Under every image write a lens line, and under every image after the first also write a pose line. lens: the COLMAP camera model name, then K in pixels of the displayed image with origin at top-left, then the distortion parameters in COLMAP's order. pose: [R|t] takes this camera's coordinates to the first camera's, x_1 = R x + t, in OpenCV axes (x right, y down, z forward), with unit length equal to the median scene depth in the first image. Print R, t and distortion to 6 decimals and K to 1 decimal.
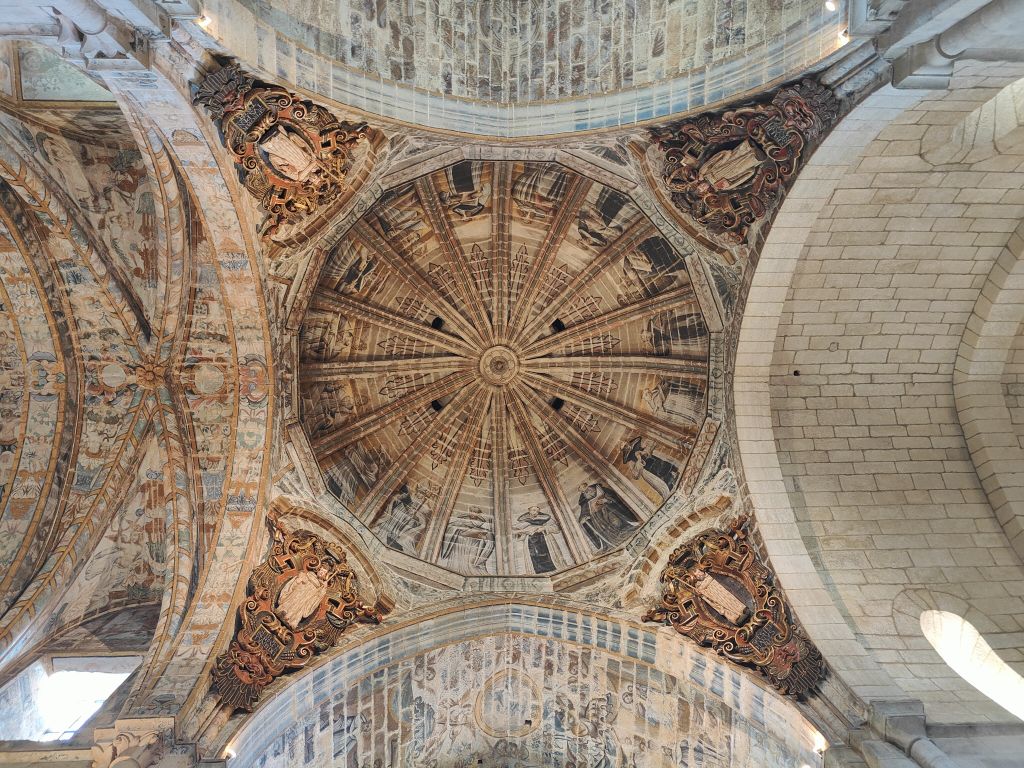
lens RADIAL K [[706.6, 0, 513.4], [0, 706.6, 386.6], [0, 0, 1]] dist [0.012856, -0.001312]
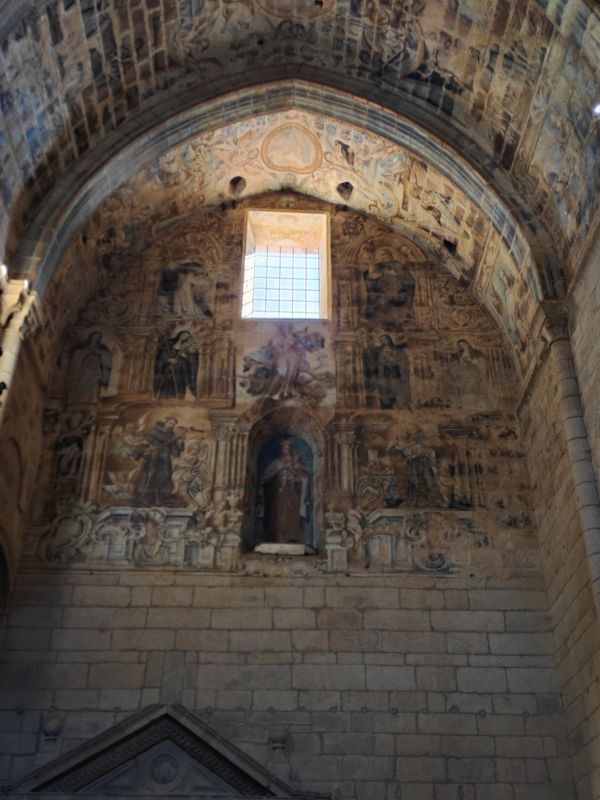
lens RADIAL K [[934.8, 0, 300.0], [0, 934.8, 400.0], [0, 0, 1]] dist [0.020783, -0.016107]
pose [[0.997323, 0.072865, -0.006170, 0.043278], [-0.039964, 0.613751, 0.788487, -0.110766], [0.061240, -0.786130, 0.615020, -0.037120]]
